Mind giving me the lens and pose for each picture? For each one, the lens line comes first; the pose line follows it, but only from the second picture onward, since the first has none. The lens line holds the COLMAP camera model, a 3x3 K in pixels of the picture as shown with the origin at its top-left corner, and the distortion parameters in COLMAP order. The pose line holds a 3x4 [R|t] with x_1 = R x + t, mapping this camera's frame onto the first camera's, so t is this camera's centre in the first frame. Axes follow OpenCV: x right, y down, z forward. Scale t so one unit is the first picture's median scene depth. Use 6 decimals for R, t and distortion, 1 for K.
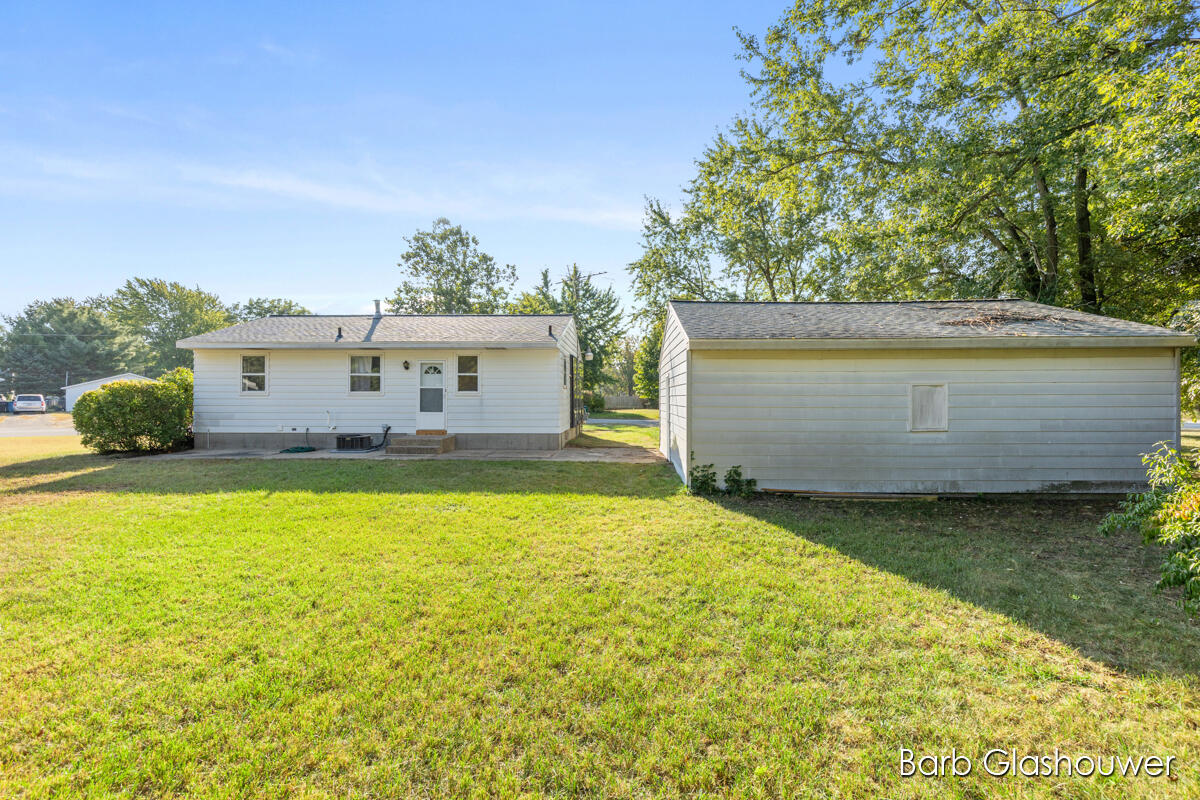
lens RADIAL K [[541.6, 0, 599.8], [0, 541.6, 398.2], [0, 0, 1]] dist [0.003709, -0.000455]
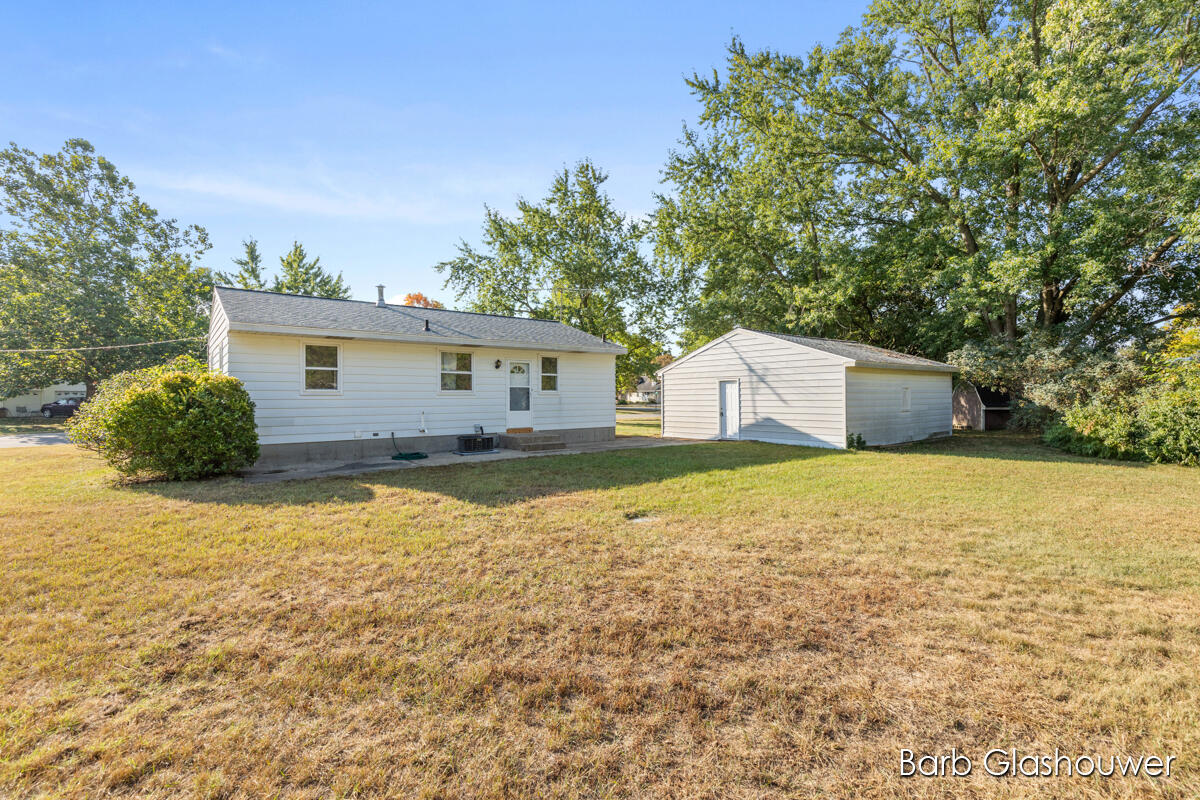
lens RADIAL K [[541.6, 0, 609.1], [0, 541.6, 393.7], [0, 0, 1]] dist [0.003709, -0.000455]
pose [[0.752166, -0.001138, 0.658972, -0.244301], [0.006603, 0.999961, -0.005810, 0.000242], [-0.658940, 0.008721, 0.752145, 0.033939]]
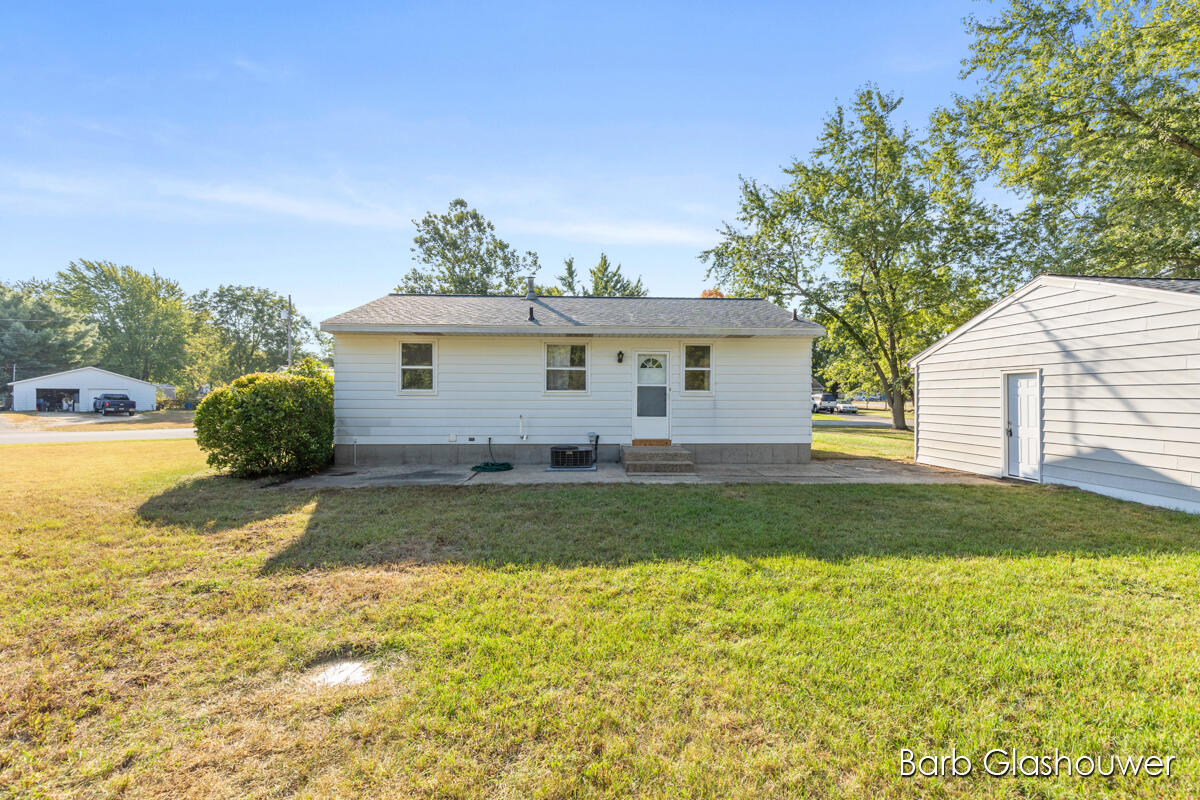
lens RADIAL K [[541.6, 0, 604.0], [0, 541.6, 398.6], [0, 0, 1]] dist [0.003709, -0.000455]
pose [[0.996245, 0.000948, 0.086576, -0.127604], [-0.001462, 0.999982, 0.005876, -0.001469], [-0.086569, -0.005980, 0.996228, 0.063418]]
